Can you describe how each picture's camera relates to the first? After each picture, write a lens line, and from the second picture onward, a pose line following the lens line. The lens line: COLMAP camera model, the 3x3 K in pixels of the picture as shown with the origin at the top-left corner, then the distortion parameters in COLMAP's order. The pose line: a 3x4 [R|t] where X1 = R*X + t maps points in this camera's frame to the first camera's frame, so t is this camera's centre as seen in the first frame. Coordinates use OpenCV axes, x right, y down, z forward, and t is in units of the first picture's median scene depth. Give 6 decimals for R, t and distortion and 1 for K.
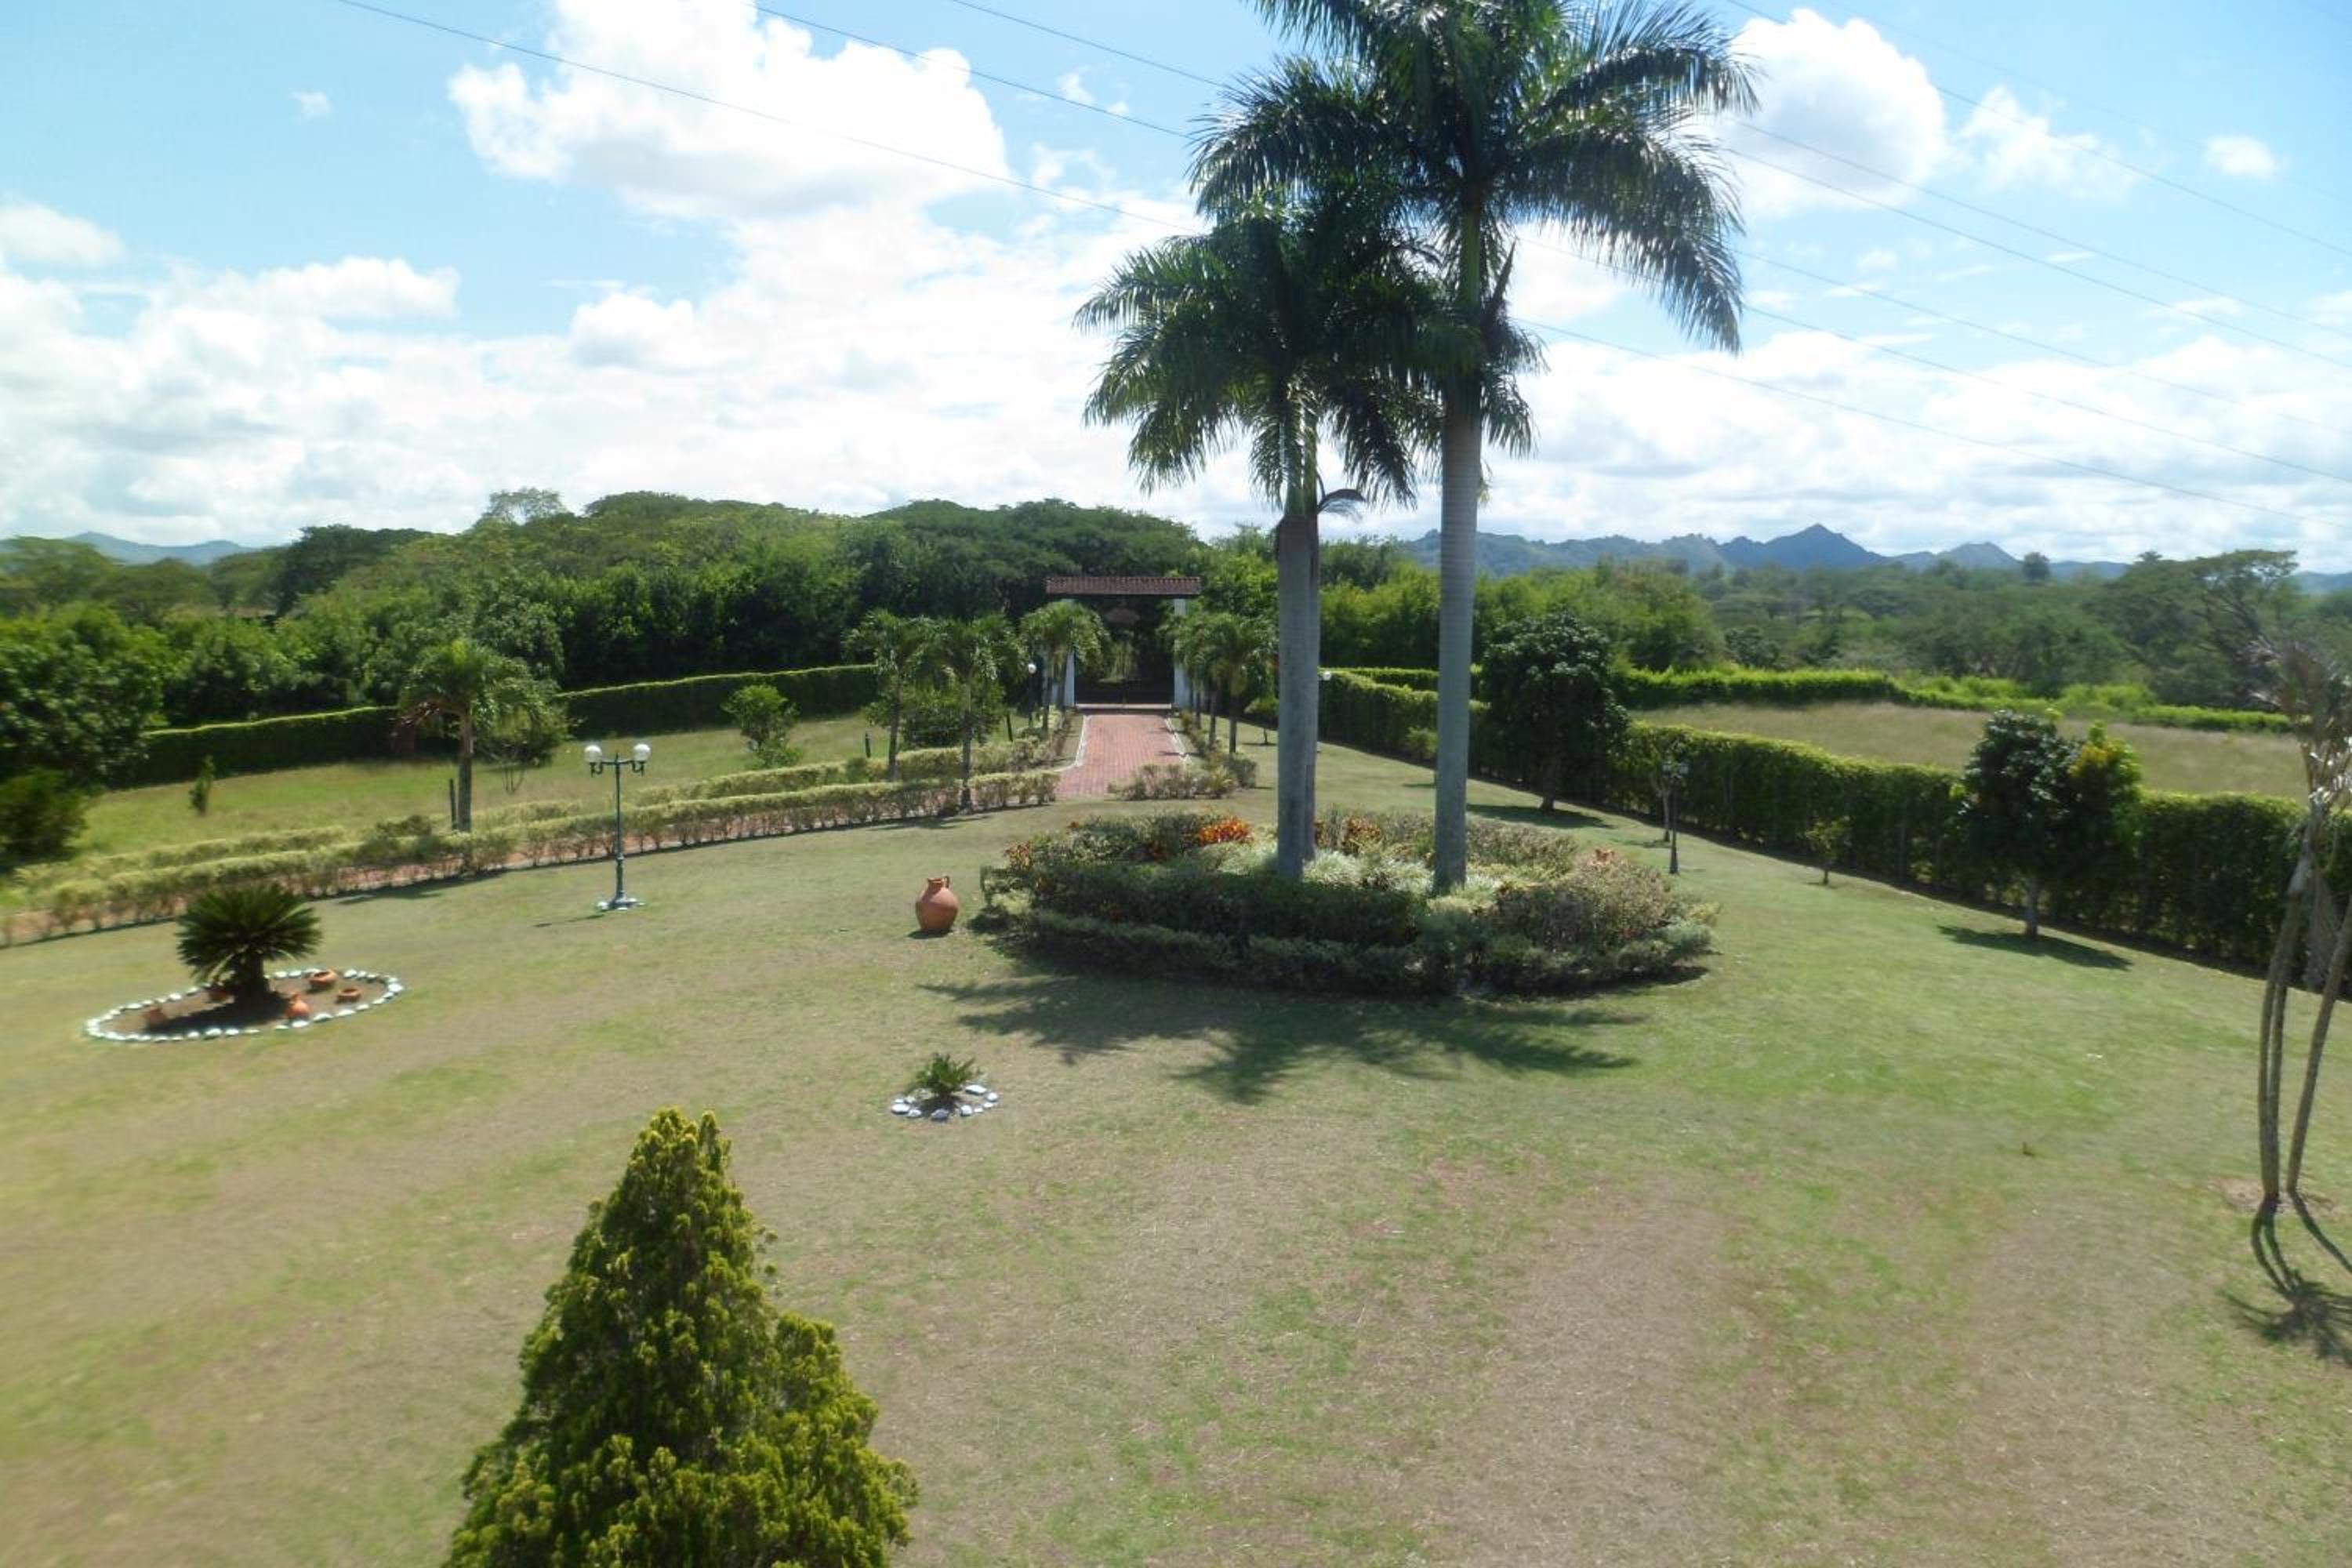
lens RADIAL K [[1850.3, 0, 1196.0], [0, 1850.3, 810.2], [0, 0, 1]] dist [-0.069632, 0.032347]
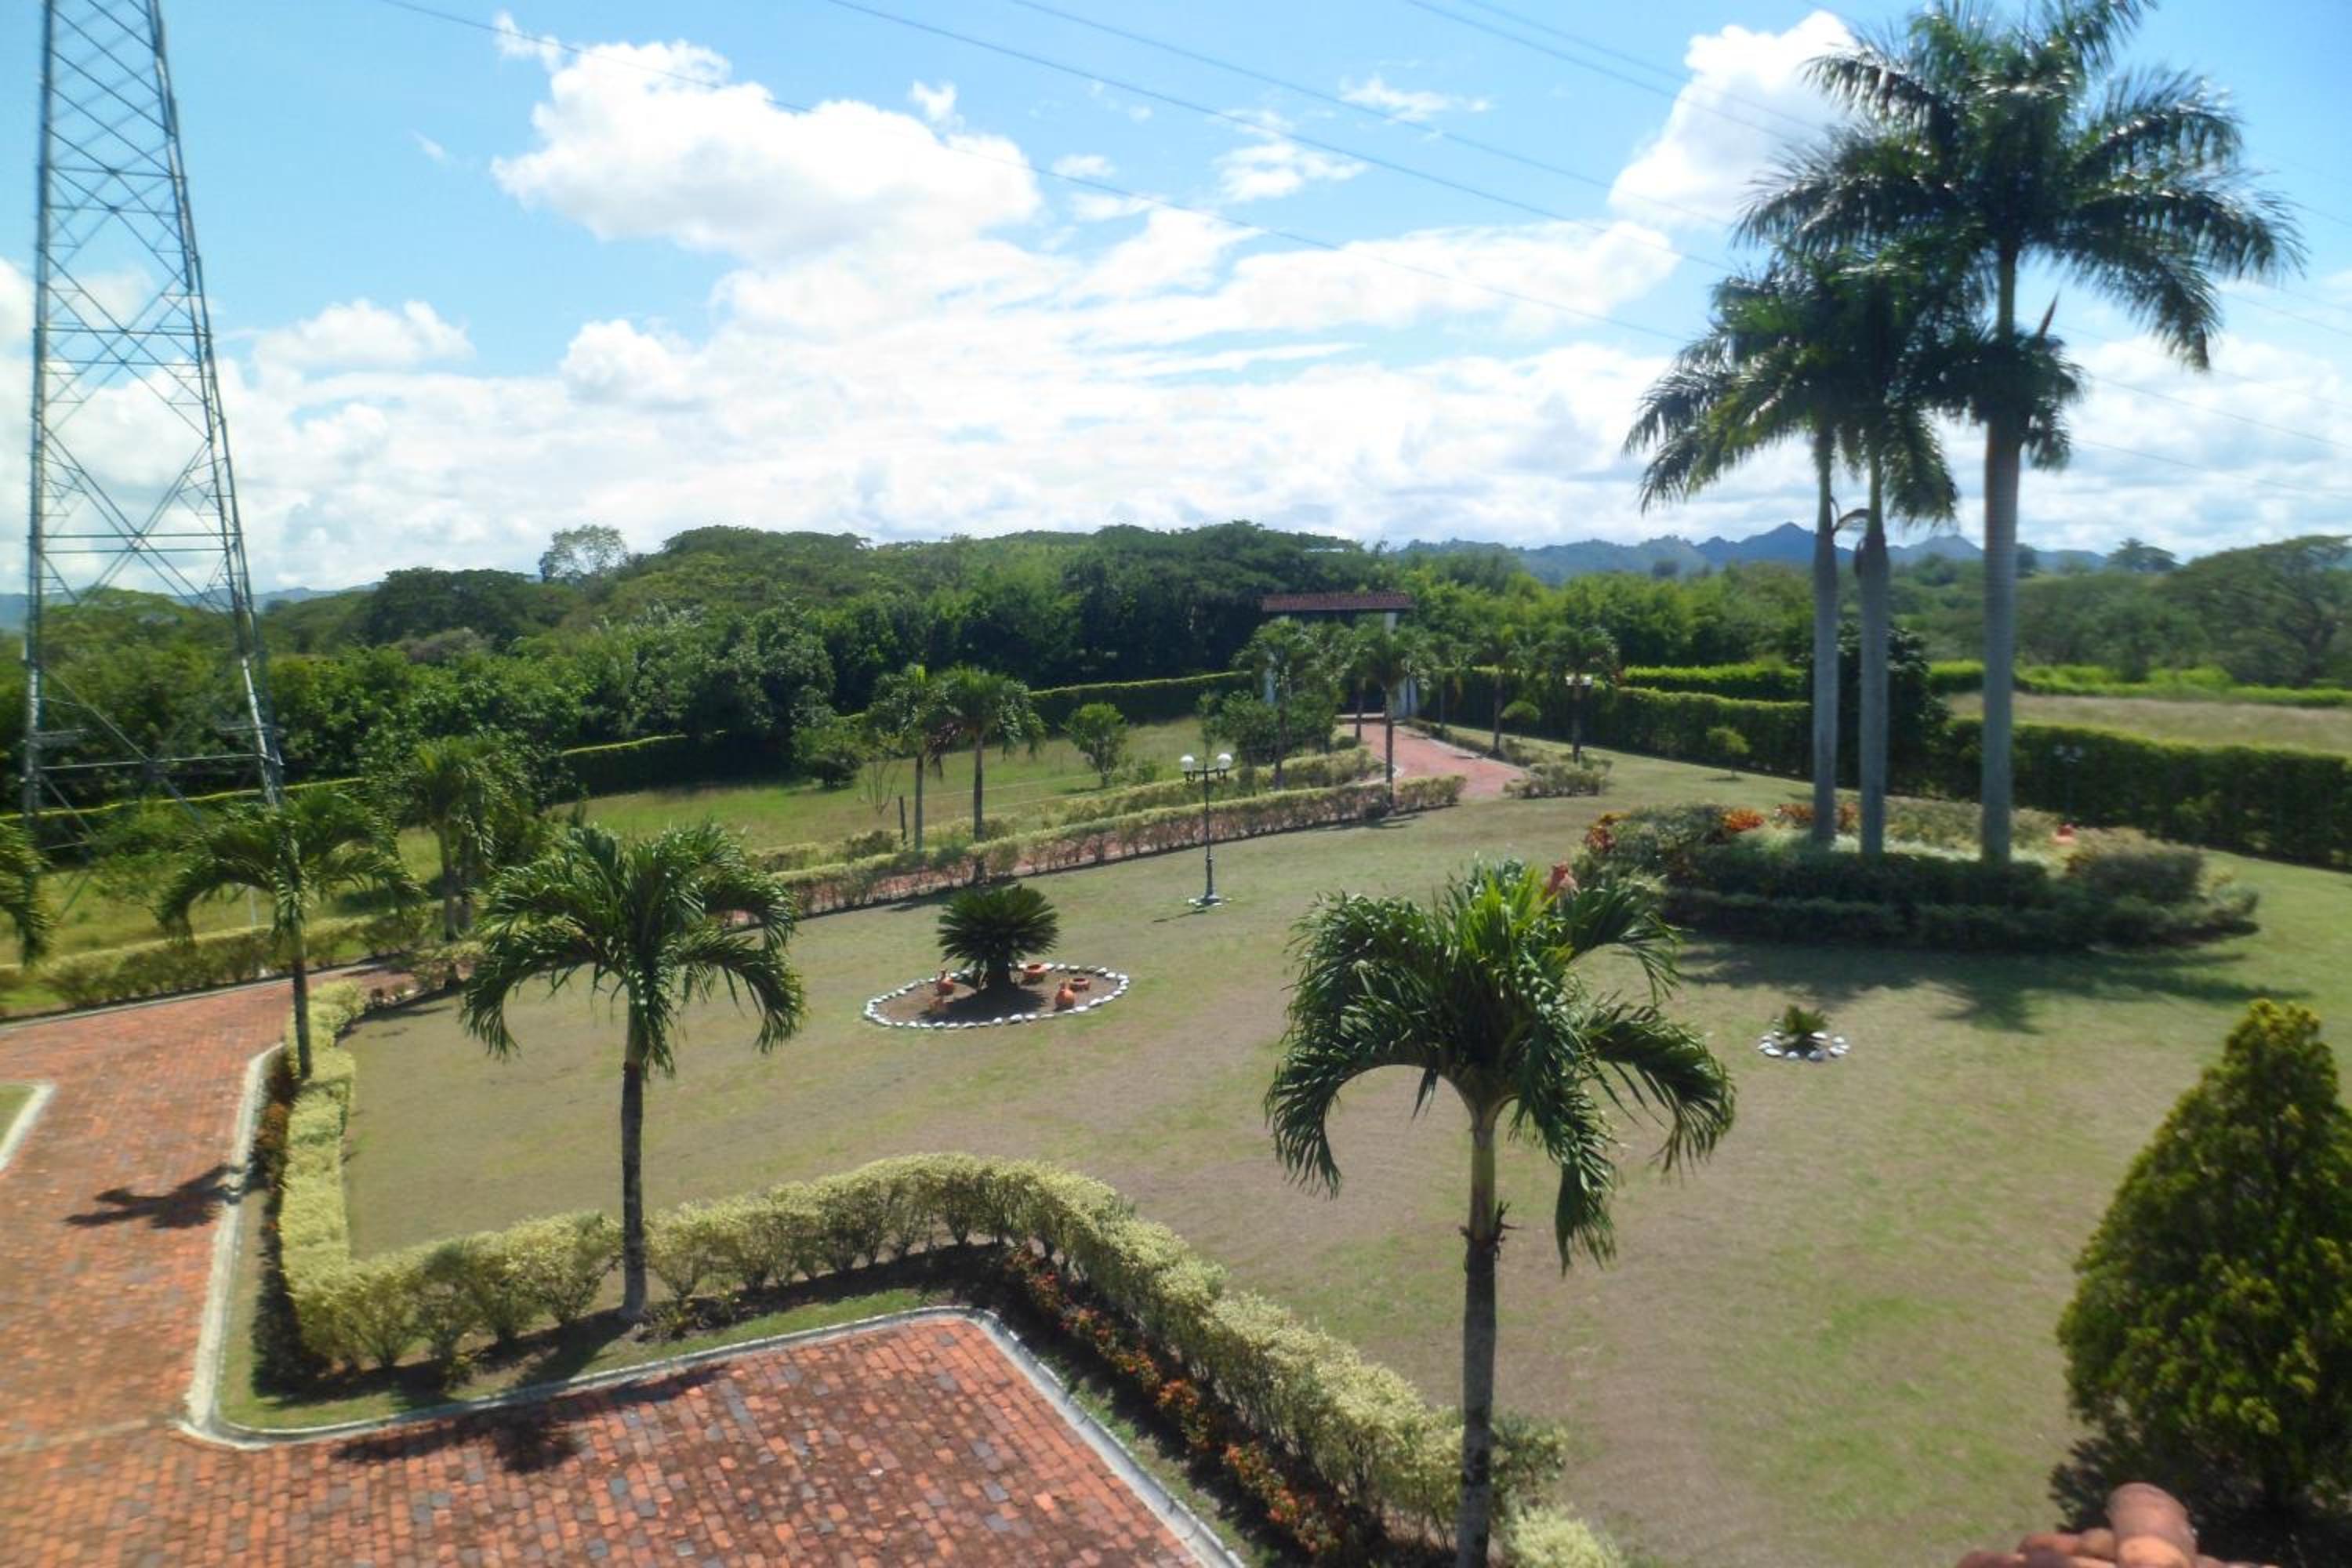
lens RADIAL K [[1850.3, 0, 1161.7], [0, 1850.3, 767.5], [0, 0, 1]] dist [-0.069632, 0.032347]
pose [[0.999513, -0.030449, -0.006761, -0.244541], [0.030216, 0.999022, -0.032292, 0.005197], [0.007738, 0.032072, 0.999456, -0.073875]]
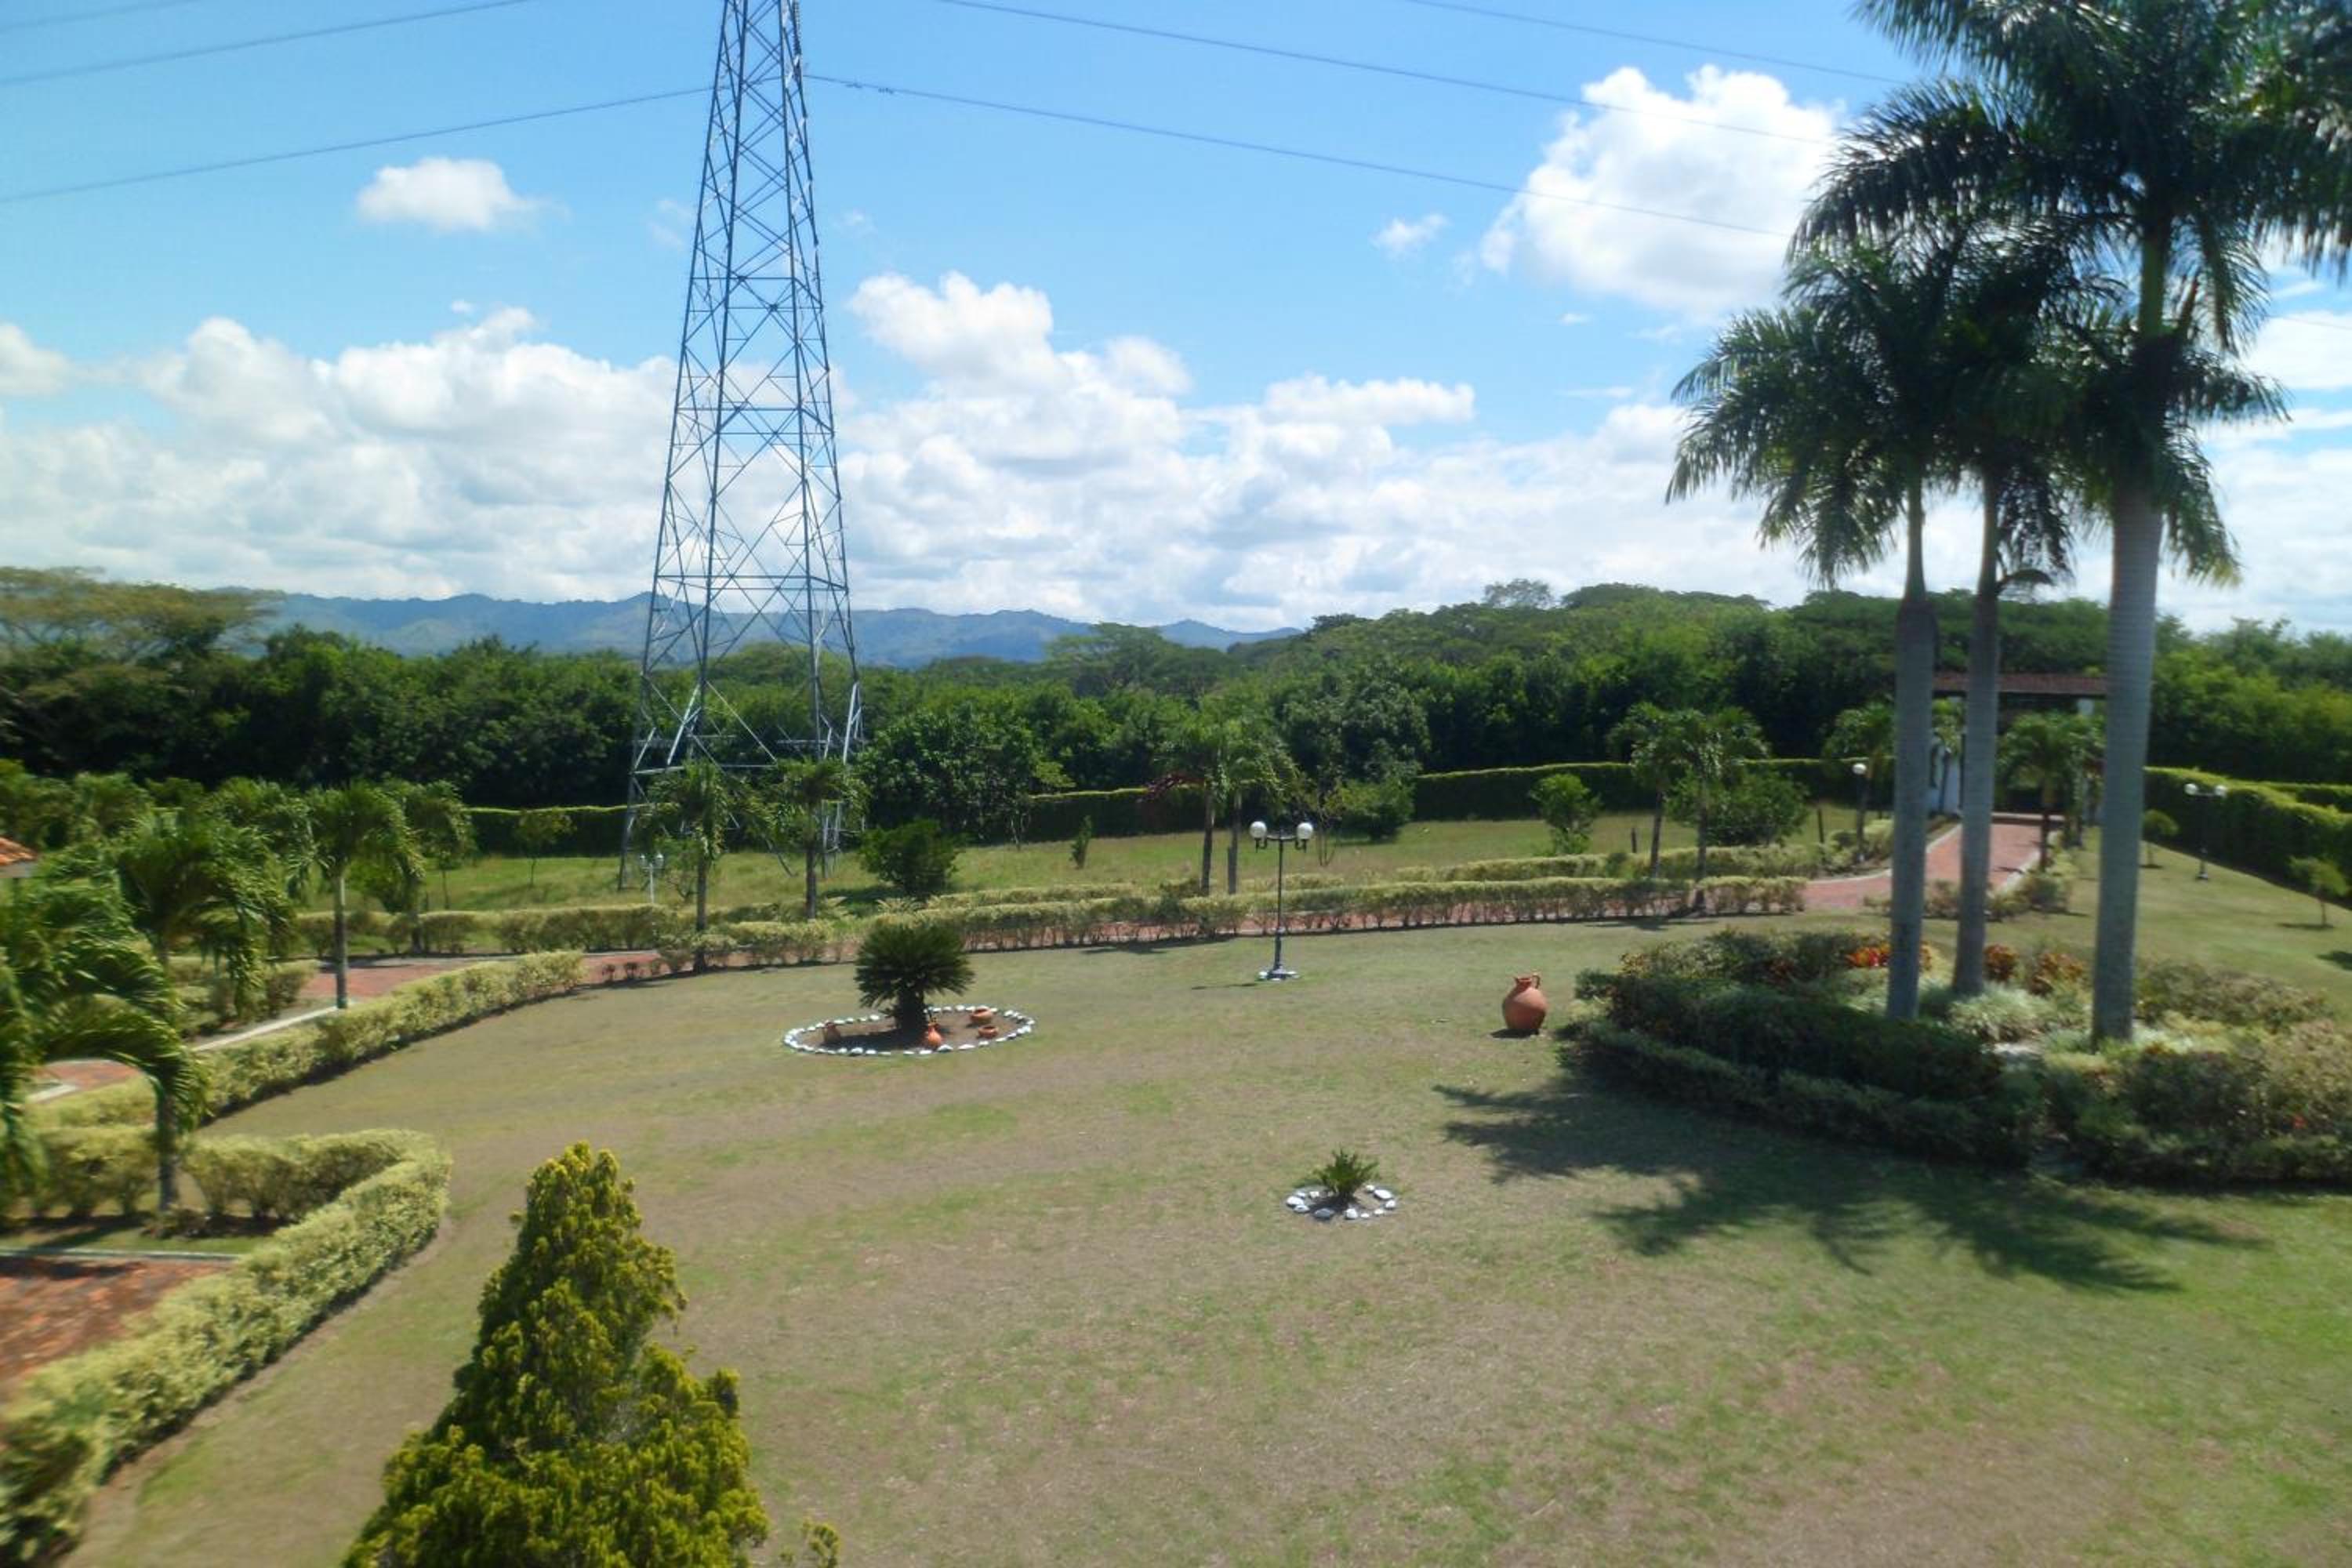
lens RADIAL K [[1850.3, 0, 1212.1], [0, 1850.3, 785.6], [0, 0, 1]] dist [-0.069632, 0.032347]
pose [[0.861622, 0.041558, -0.505847, 0.133054], [-0.072962, 0.996432, -0.042416, -0.006772], [0.502280, 0.073454, 0.861580, 0.051423]]
